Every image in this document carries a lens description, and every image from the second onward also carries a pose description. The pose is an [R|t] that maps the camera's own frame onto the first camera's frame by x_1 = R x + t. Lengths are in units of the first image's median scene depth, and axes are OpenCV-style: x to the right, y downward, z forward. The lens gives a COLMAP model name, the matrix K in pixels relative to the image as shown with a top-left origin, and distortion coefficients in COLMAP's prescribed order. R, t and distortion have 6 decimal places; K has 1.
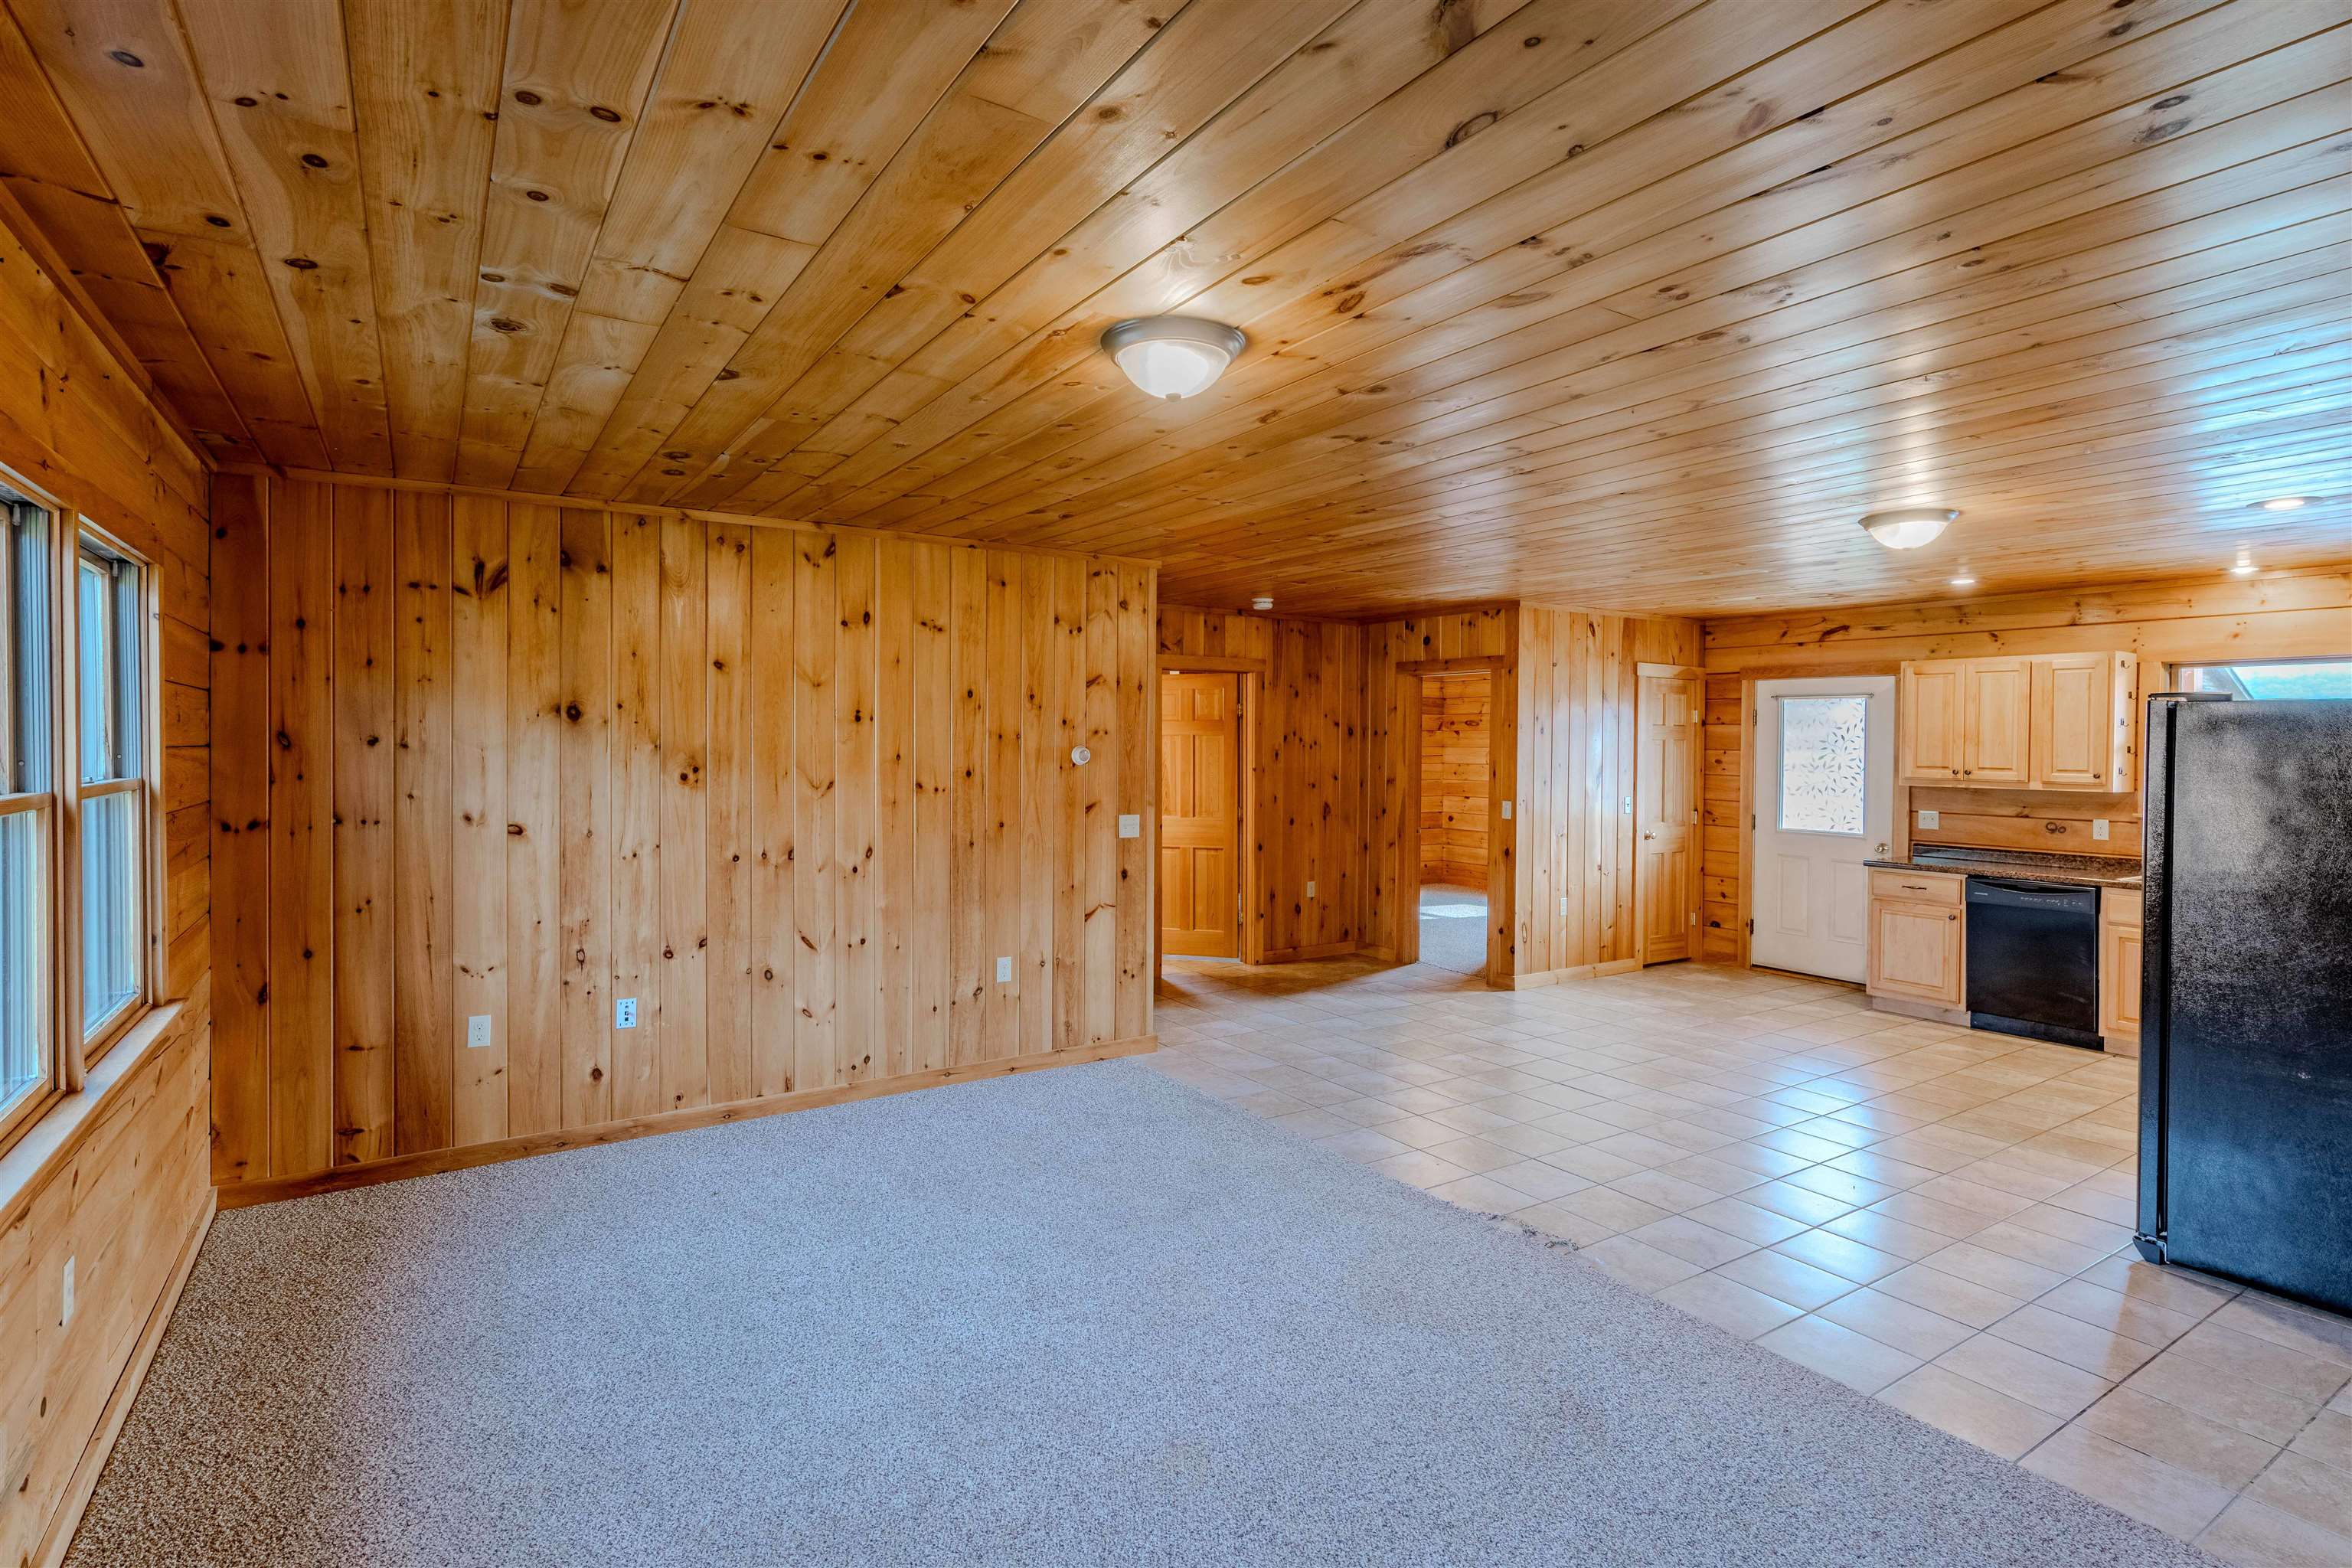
lens RADIAL K [[1143.1, 0, 1177.7], [0, 1143.1, 749.9], [0, 0, 1]] dist [-0.000210, -0.000093]
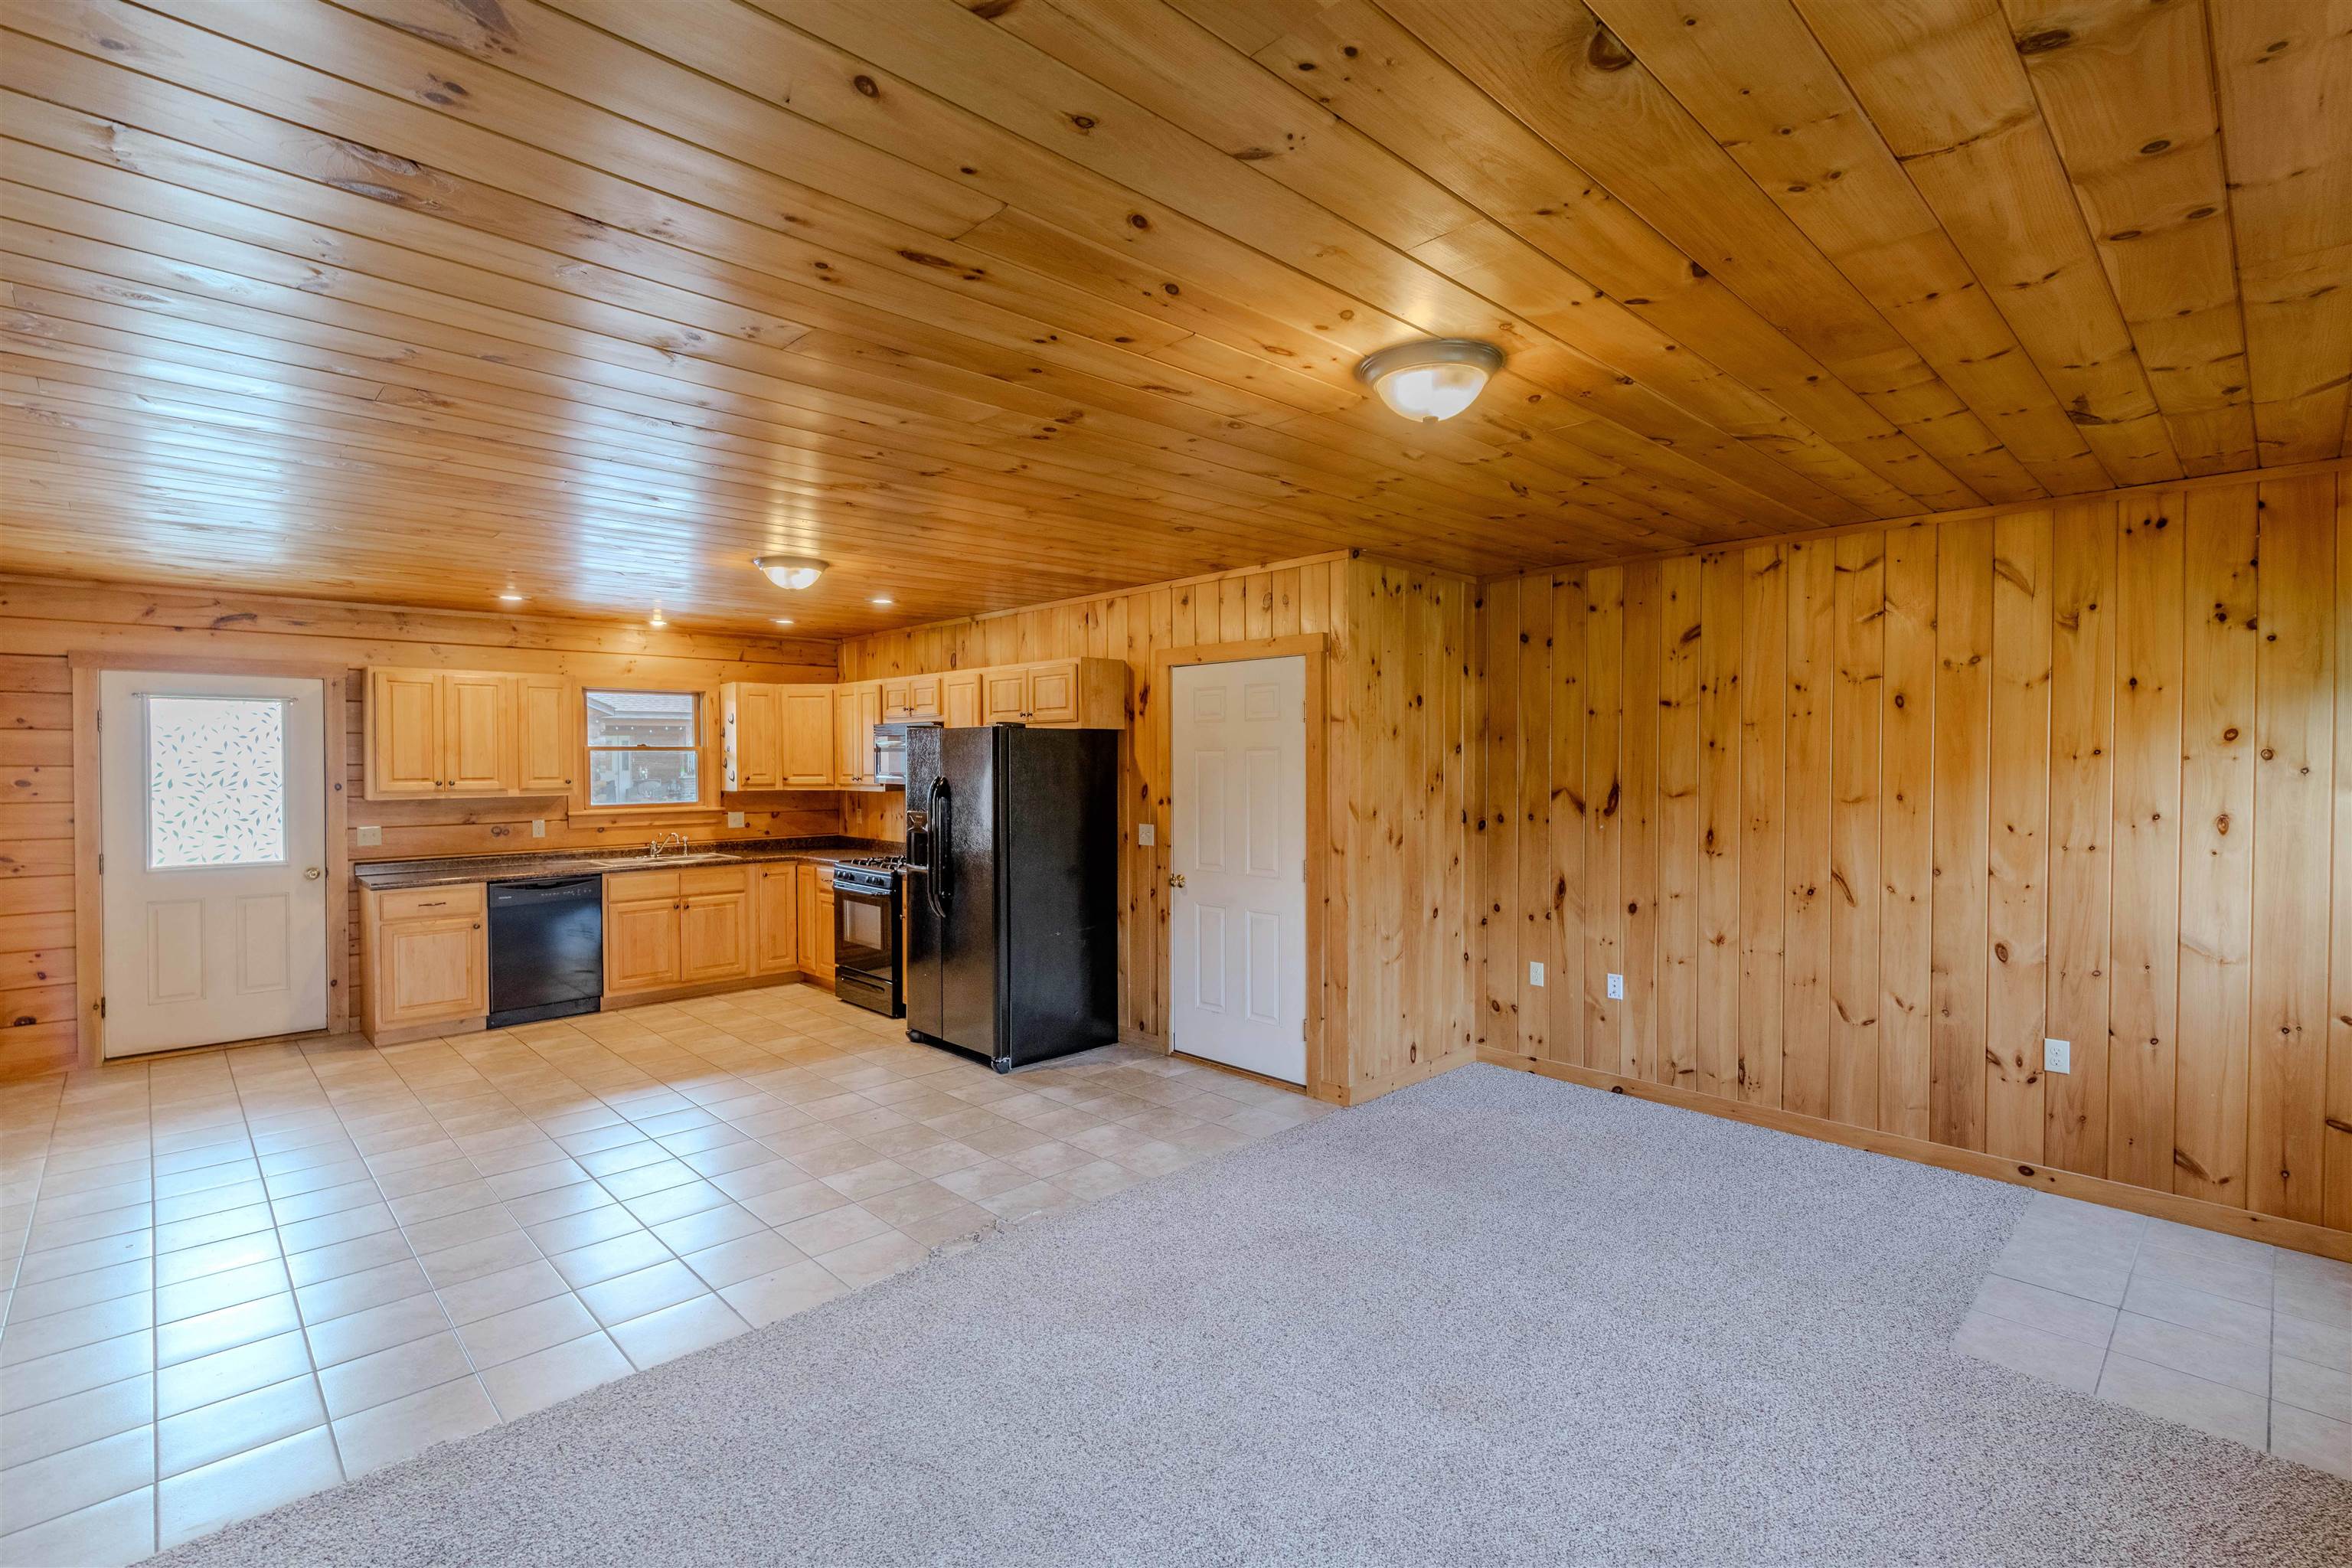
lens RADIAL K [[1075.4, 0, 1176.0], [0, 1075.4, 784.0], [0, 0, 1]] dist [-0.000339, -0.000064]
pose [[-0.186868, -0.032826, 0.981836, -0.355655], [0.009226, 0.999339, 0.035168, -0.006912], [-0.982342, 0.015630, -0.186442, 0.545593]]
